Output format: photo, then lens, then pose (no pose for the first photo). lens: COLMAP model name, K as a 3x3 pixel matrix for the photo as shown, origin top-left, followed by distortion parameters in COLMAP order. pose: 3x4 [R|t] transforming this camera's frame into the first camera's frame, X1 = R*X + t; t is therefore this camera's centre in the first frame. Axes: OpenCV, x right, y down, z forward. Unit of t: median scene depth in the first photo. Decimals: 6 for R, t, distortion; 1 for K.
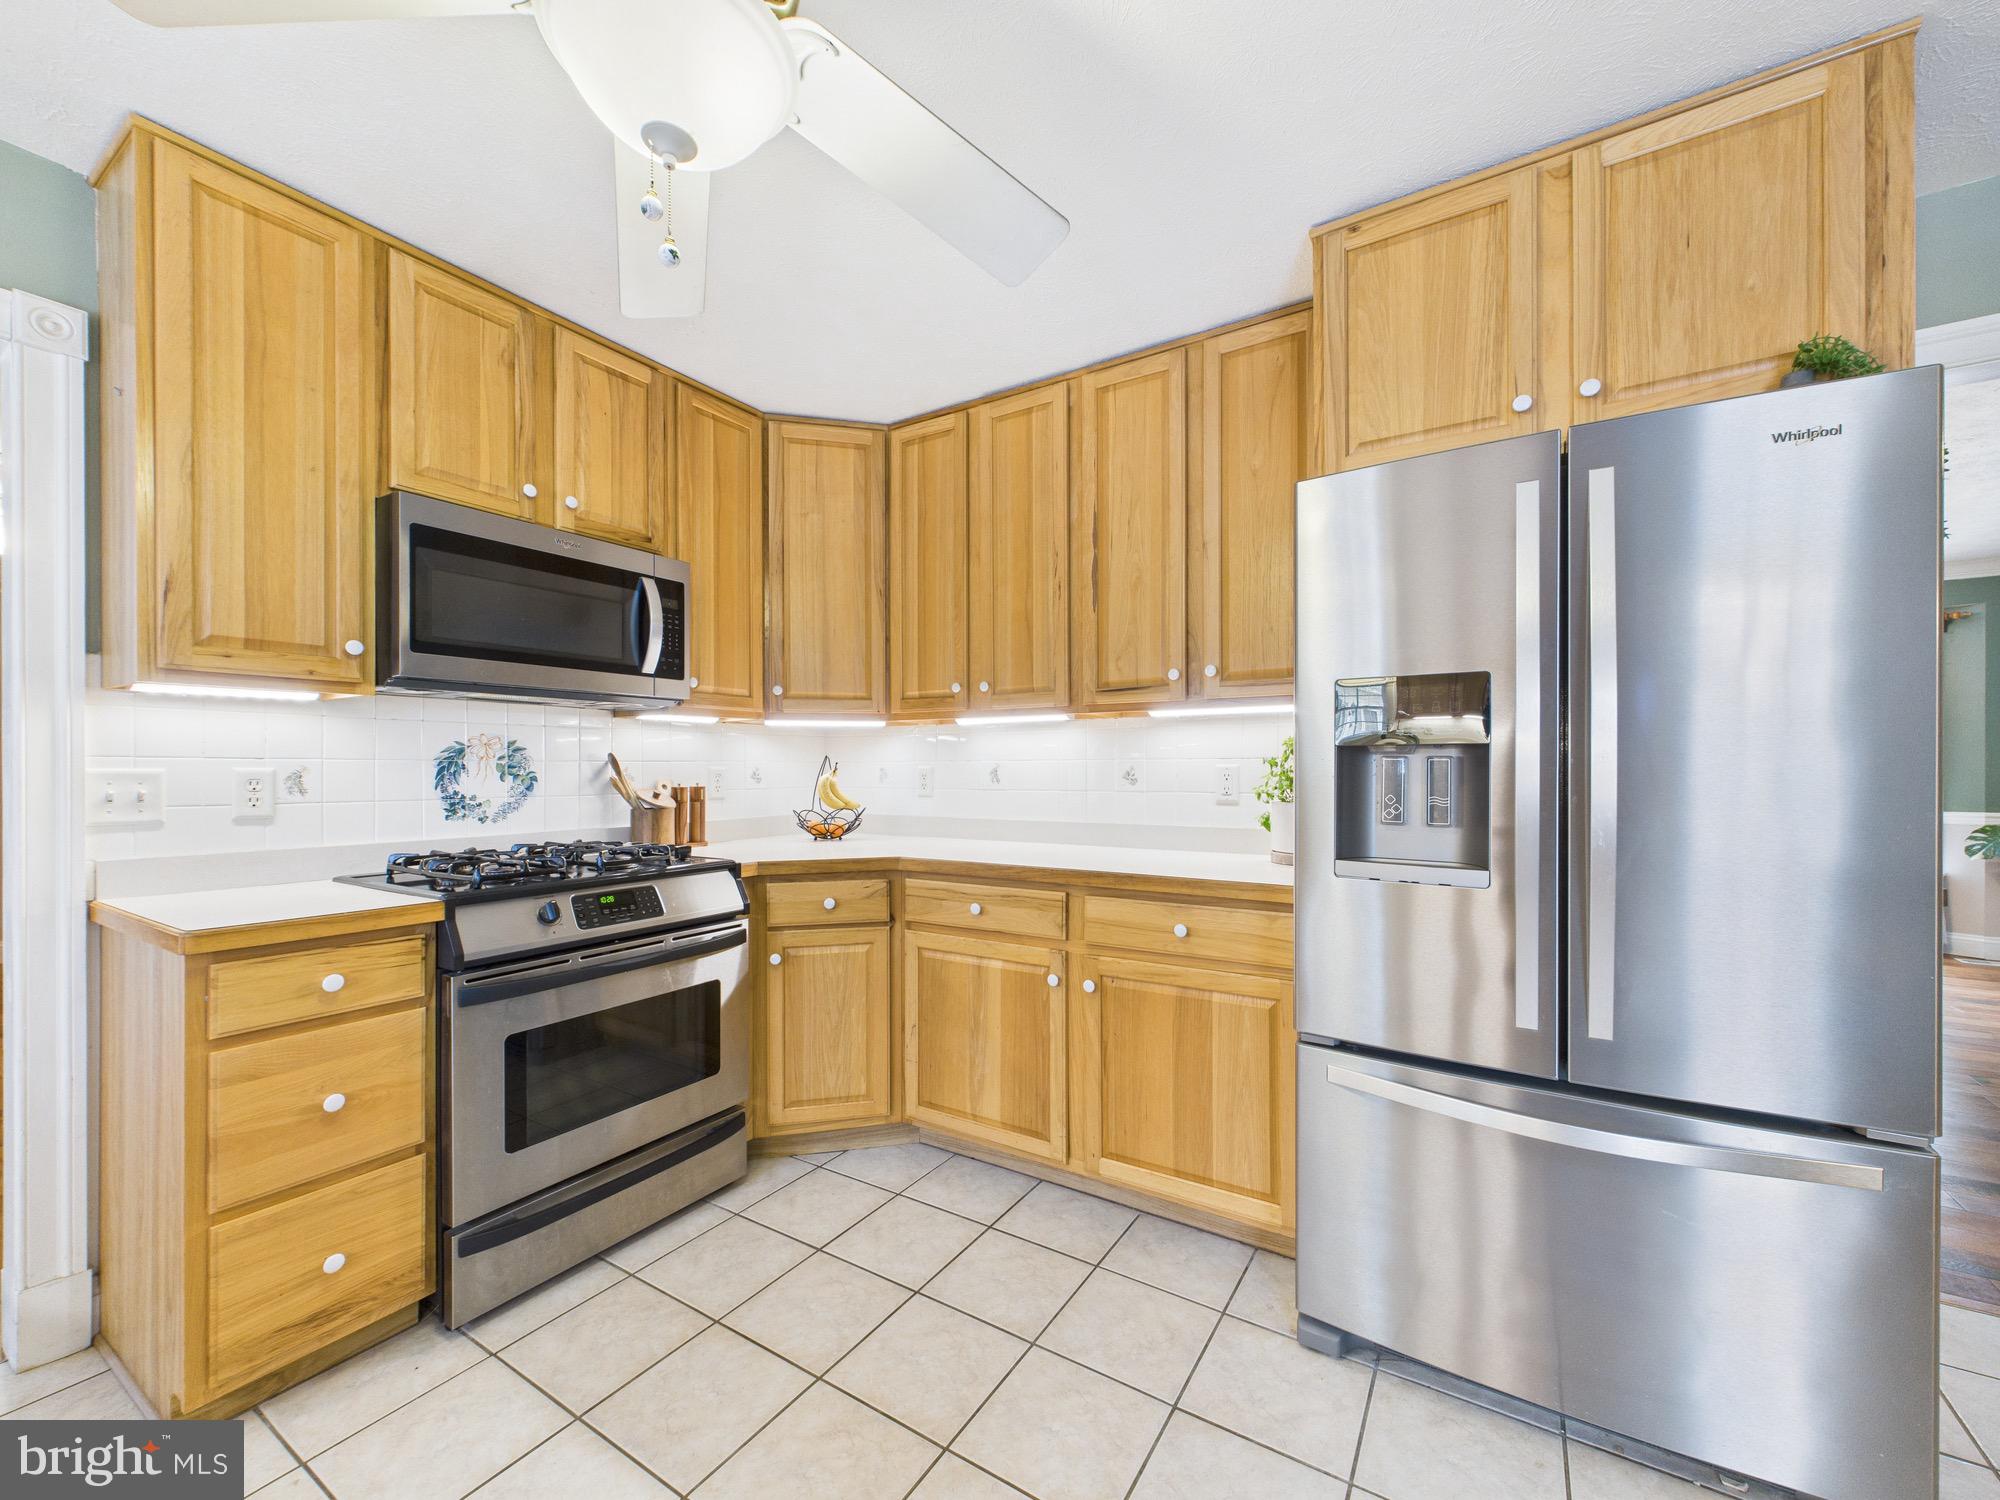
lens RADIAL K [[803.2, 0, 1001.0], [0, 803.2, 769.8], [0, 0, 1]] dist [-0.000139, 0.000456]
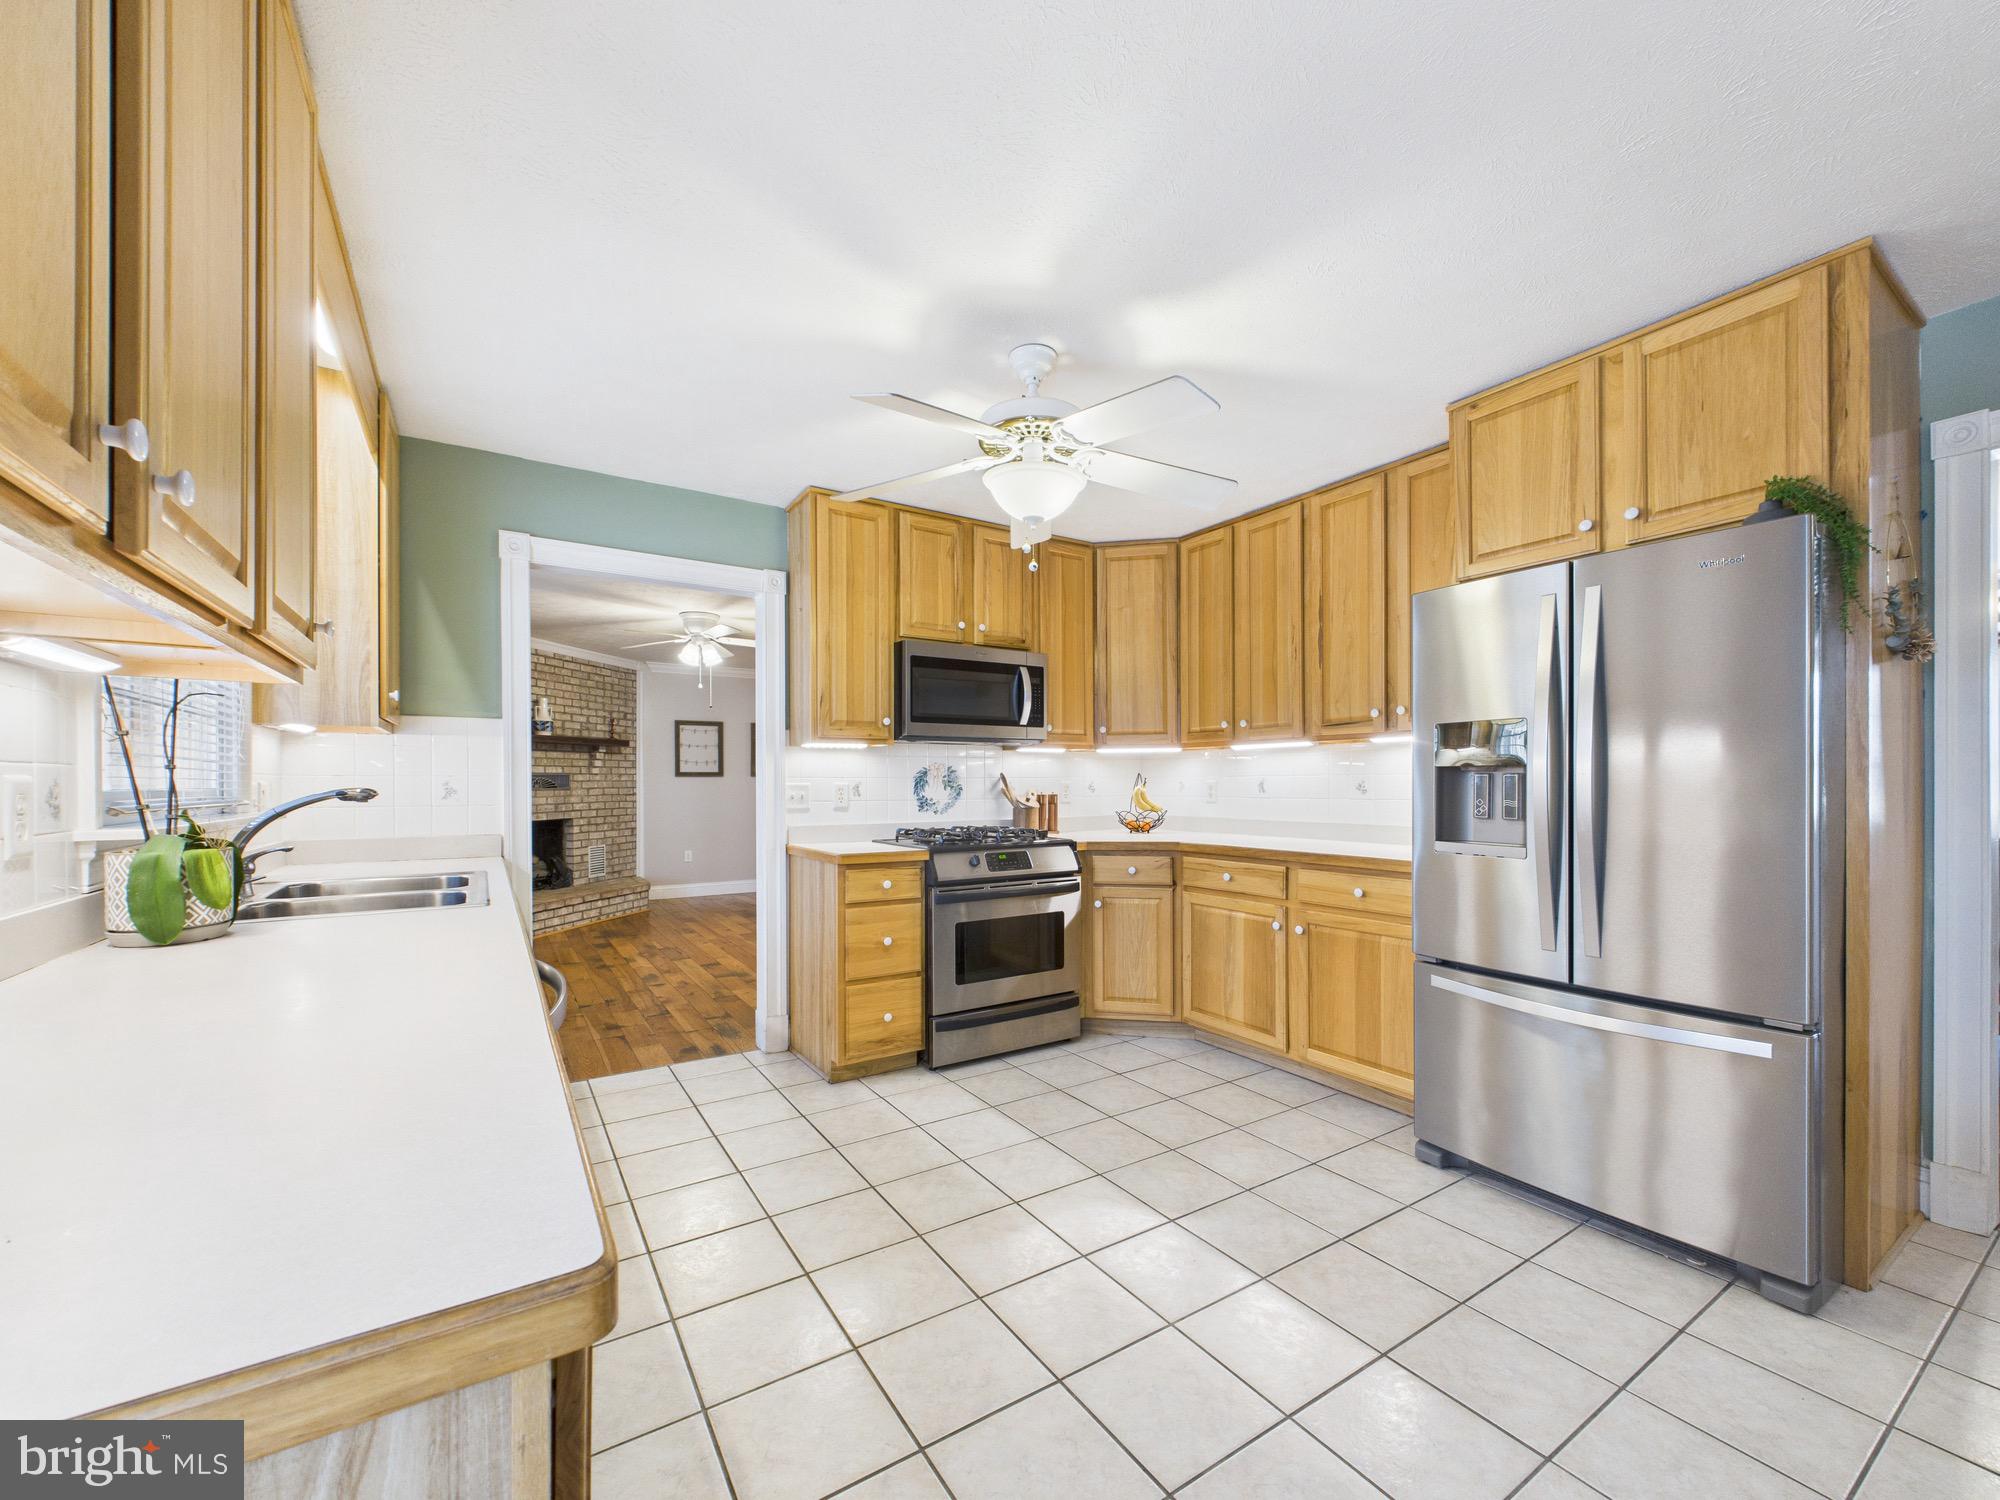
lens RADIAL K [[803.2, 0, 998.1], [0, 803.2, 783.7], [0, 0, 1]] dist [-0.000139, 0.000456]
pose [[0.904390, -0.001527, -0.426705, 0.253131], [0.001886, 0.999998, 0.000419, 0.000063], [0.426704, -0.001184, 0.904391, -0.597387]]
